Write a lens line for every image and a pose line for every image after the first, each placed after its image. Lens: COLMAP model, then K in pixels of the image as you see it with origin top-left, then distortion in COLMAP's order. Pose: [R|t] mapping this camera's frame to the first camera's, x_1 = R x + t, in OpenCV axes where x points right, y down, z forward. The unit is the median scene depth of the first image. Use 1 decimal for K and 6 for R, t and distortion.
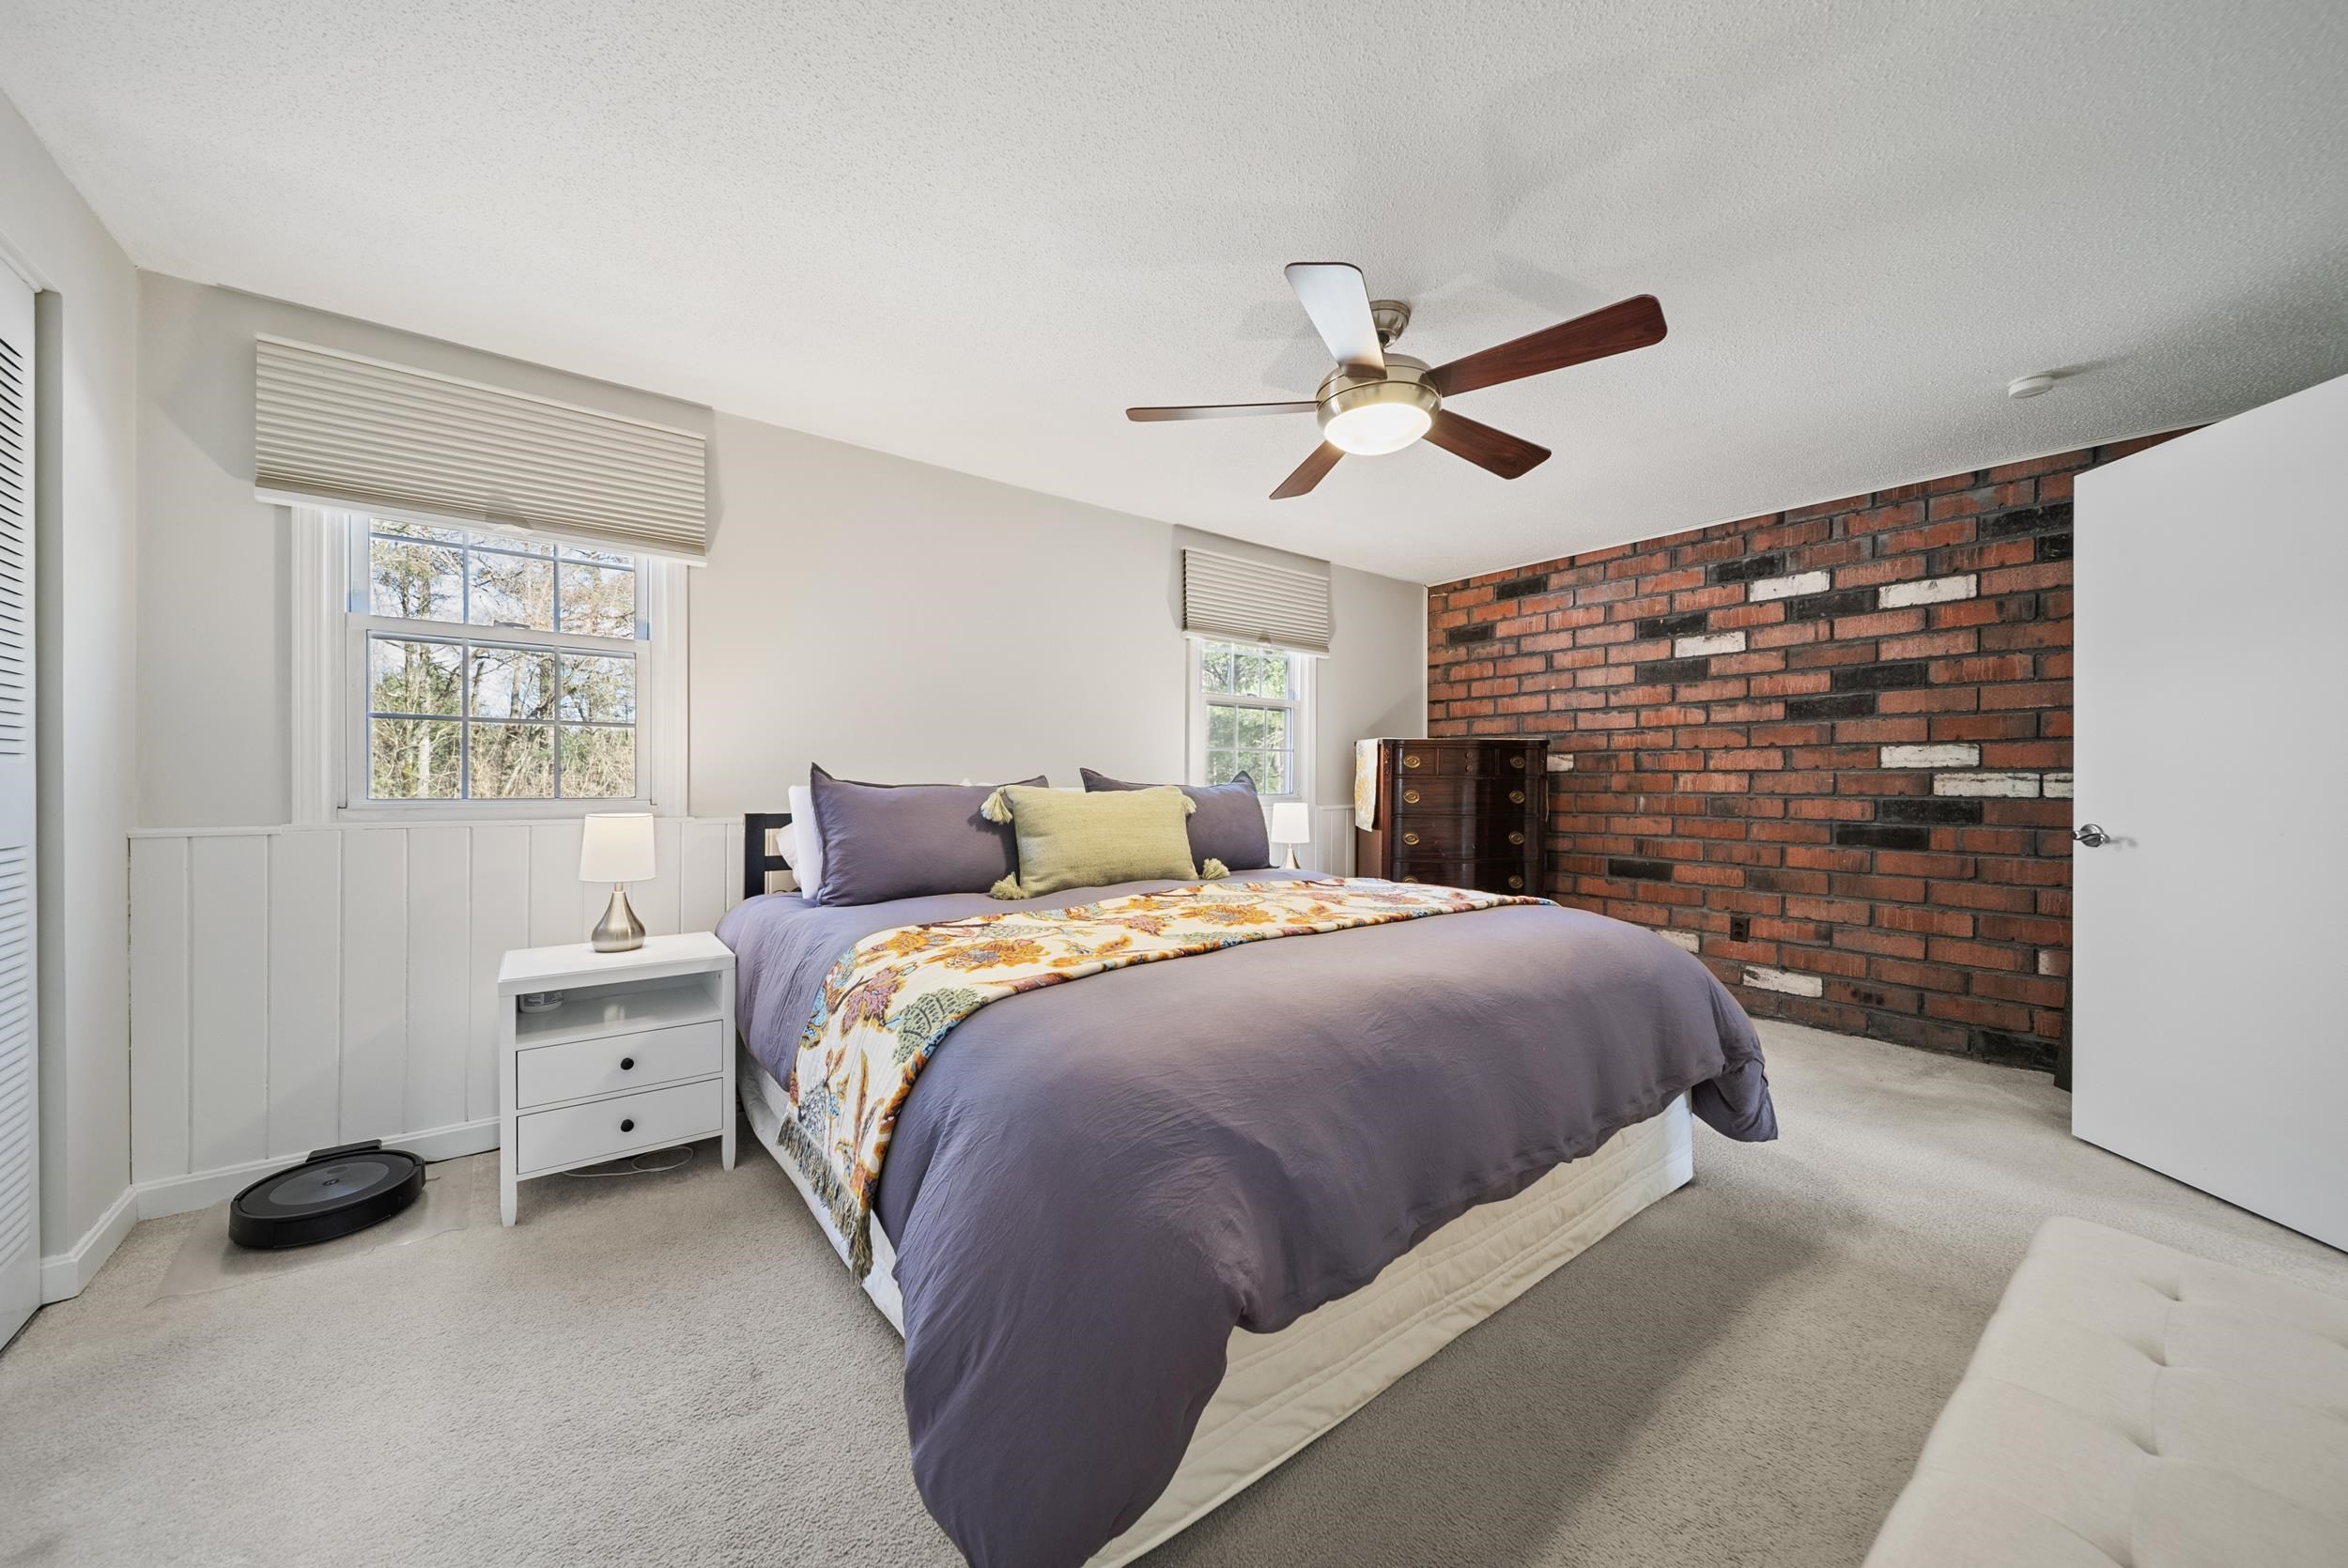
lens RADIAL K [[828.6, 0, 1207.2], [0, 828.6, 783.9], [0, 0, 1]] dist [-0.000425, -0.000597]
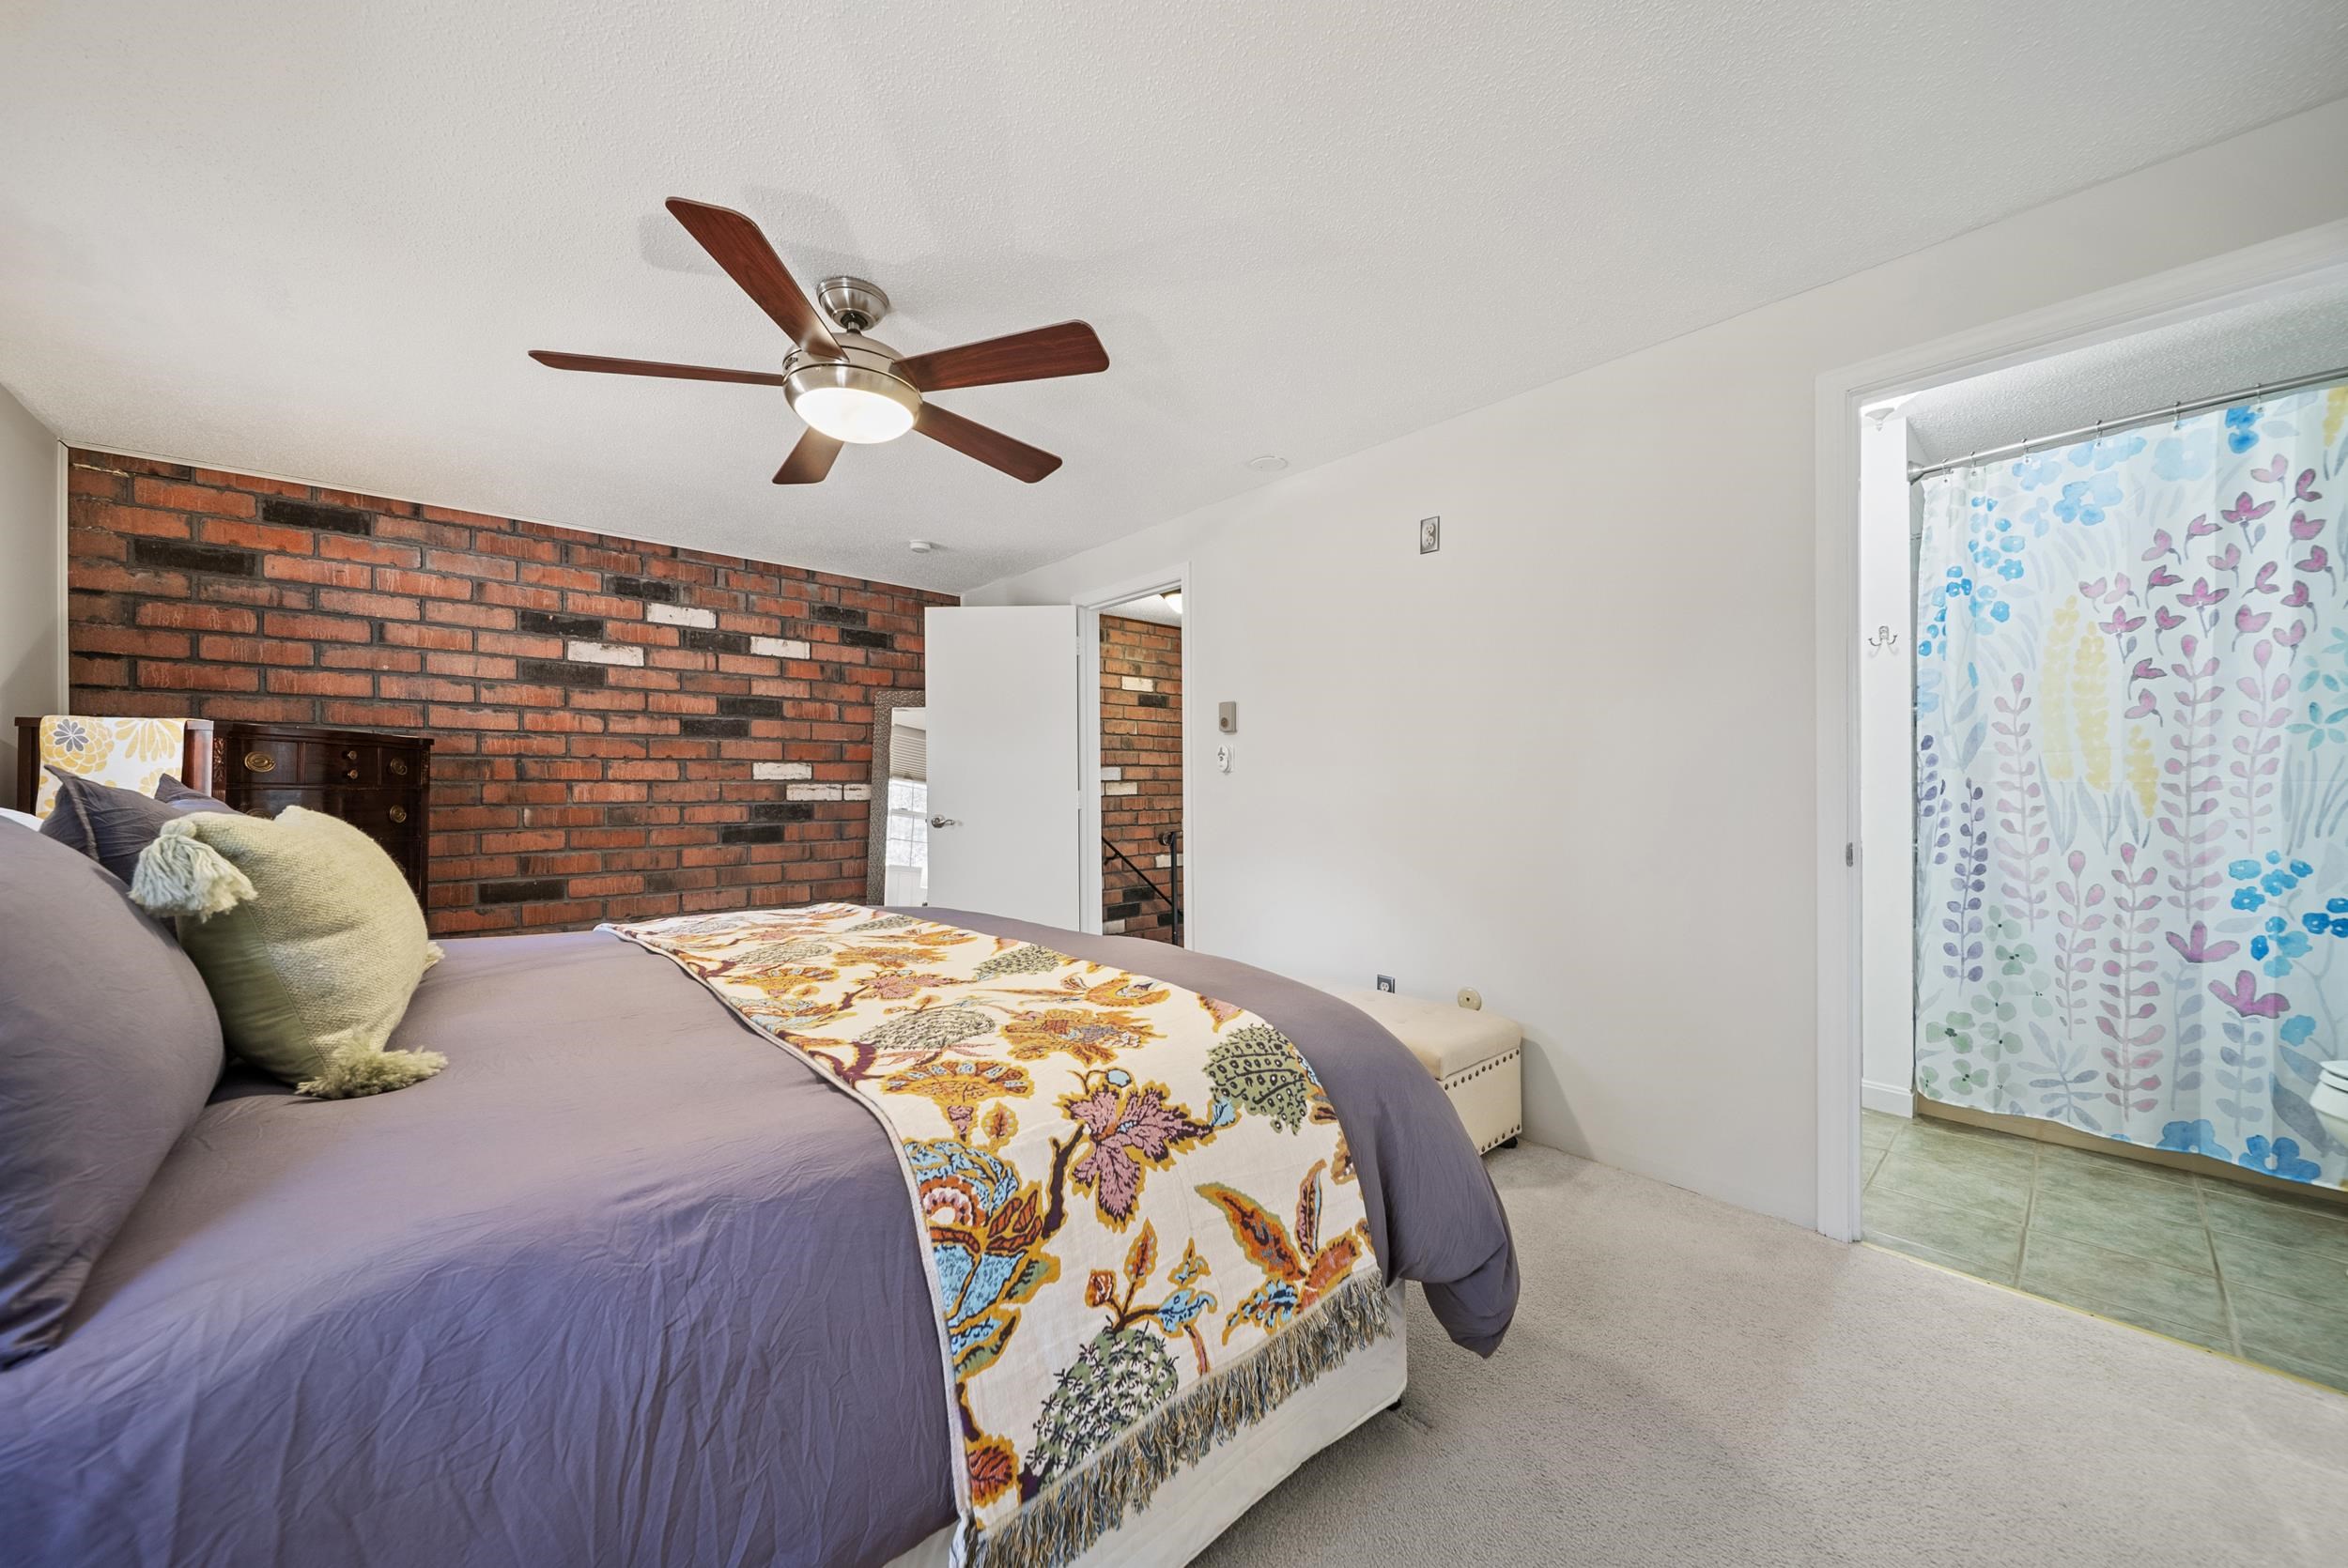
lens RADIAL K [[828.6, 0, 1152.9], [0, 828.6, 786.1], [0, 0, 1]] dist [-0.000425, -0.000597]
pose [[-0.034071, -0.000103, 0.999419, -0.409462], [0.007196, 0.999974, 0.000349, -0.004651], [-0.999393, 0.007203, -0.034070, 0.379064]]
